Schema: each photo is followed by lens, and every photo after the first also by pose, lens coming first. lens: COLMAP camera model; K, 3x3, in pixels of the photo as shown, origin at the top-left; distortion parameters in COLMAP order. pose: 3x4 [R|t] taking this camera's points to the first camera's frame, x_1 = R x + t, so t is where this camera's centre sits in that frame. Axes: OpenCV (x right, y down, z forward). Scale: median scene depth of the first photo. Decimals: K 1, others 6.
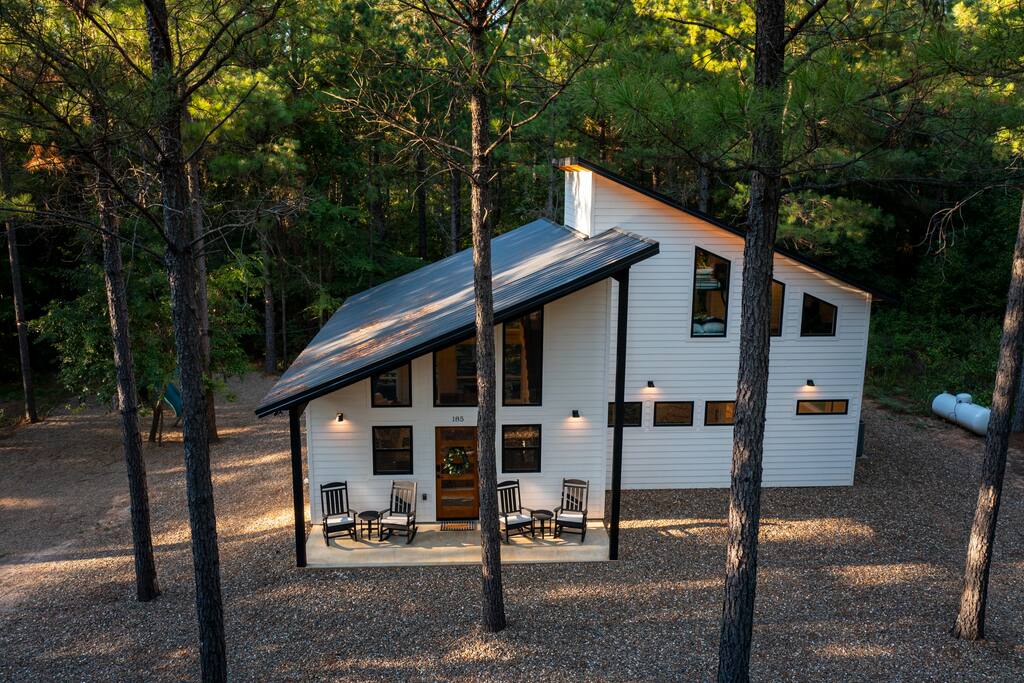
lens RADIAL K [[815.0, 0, 510.8], [0, 815.0, 340.7], [0, 0, 1]] dist [-0.018171, -0.004067]
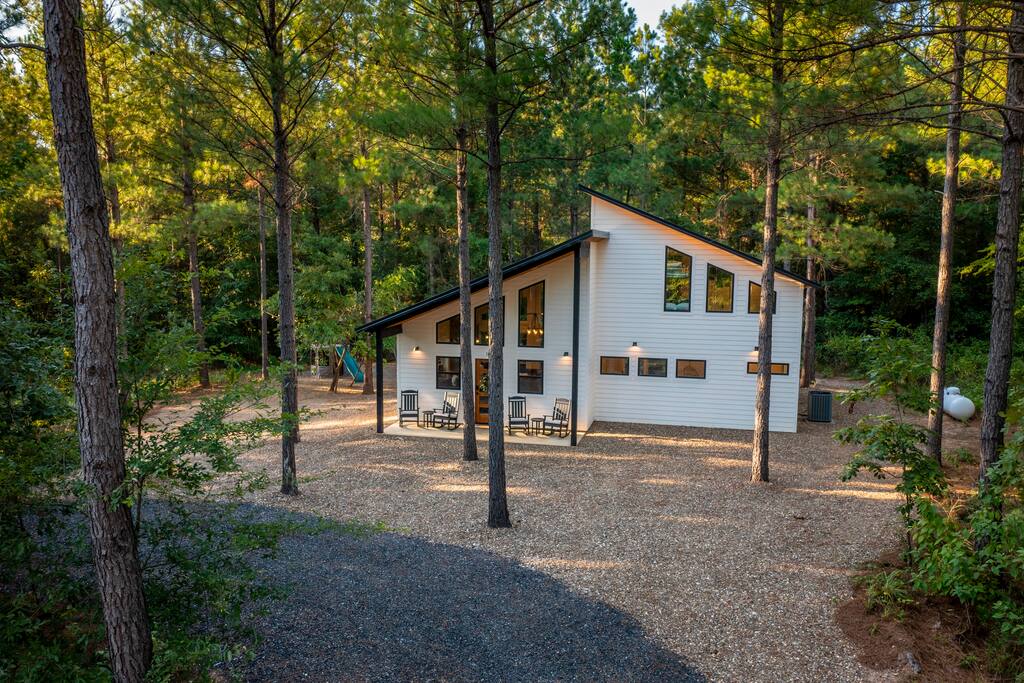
lens RADIAL K [[815.0, 0, 512.3], [0, 815.0, 339.5], [0, 0, 1]] dist [-0.018171, -0.004067]
pose [[0.955033, 0.033747, -0.294572, 0.392053], [-0.061834, 0.994326, -0.086558, 0.183802], [0.289979, 0.100880, 0.951701, -0.407073]]
